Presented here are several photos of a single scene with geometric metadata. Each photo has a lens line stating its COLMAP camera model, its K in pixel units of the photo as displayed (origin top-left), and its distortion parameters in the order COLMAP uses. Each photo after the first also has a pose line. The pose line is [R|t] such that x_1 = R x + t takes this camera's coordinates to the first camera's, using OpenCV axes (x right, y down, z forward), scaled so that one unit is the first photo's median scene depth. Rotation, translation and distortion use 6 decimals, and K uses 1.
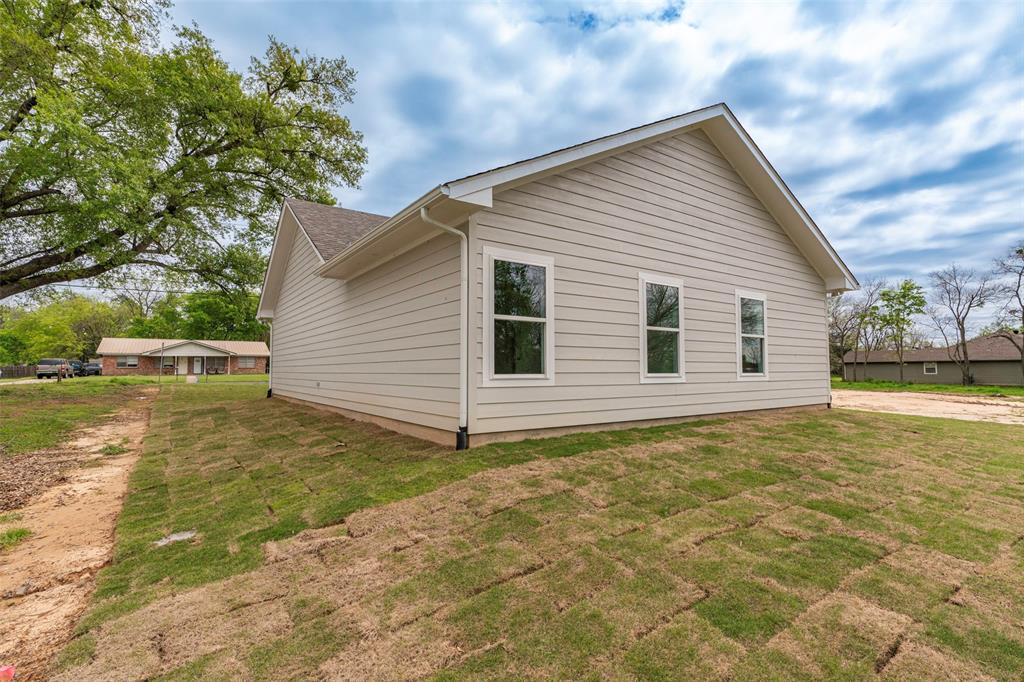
lens RADIAL K [[478.6, 0, 511.6], [0, 478.6, 336.6], [0, 0, 1]] dist [0.001309, 0.000036]
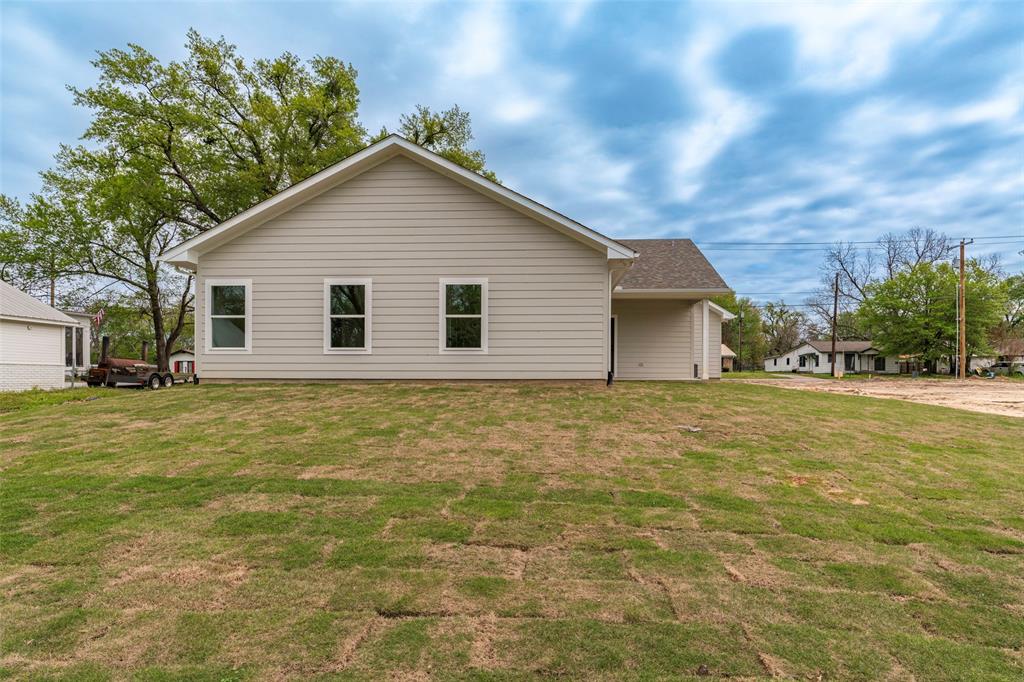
lens RADIAL K [[524.9, 0, 531.3], [0, 524.9, 377.5], [0, 0, 1]] dist [-0.014260, 0.007956]
pose [[0.804482, -0.001300, -0.593976, 1.645797], [0.037939, 0.998068, 0.049199, 0.106966], [0.592764, -0.062114, 0.802977, 0.057991]]
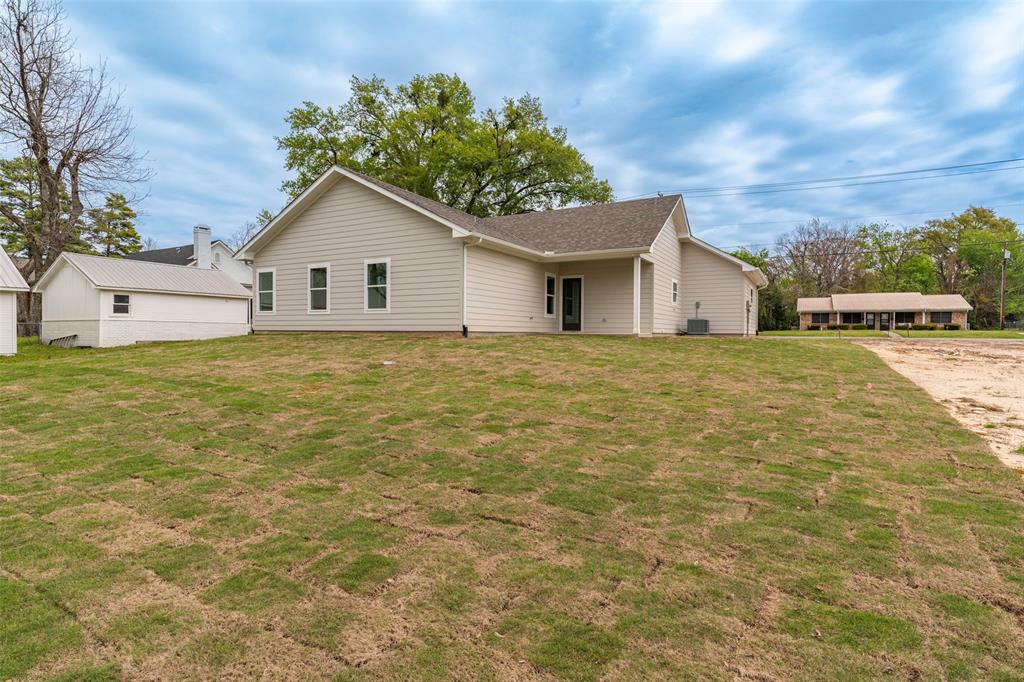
lens RADIAL K [[524.9, 0, 508.4], [0, 524.9, 340.1], [0, 0, 1]] dist [-0.014260, 0.007956]
pose [[0.450681, 0.009038, -0.892640, 2.709445], [0.051069, 0.998050, 0.035889, 0.166515], [0.891223, -0.061761, 0.449340, 0.673463]]
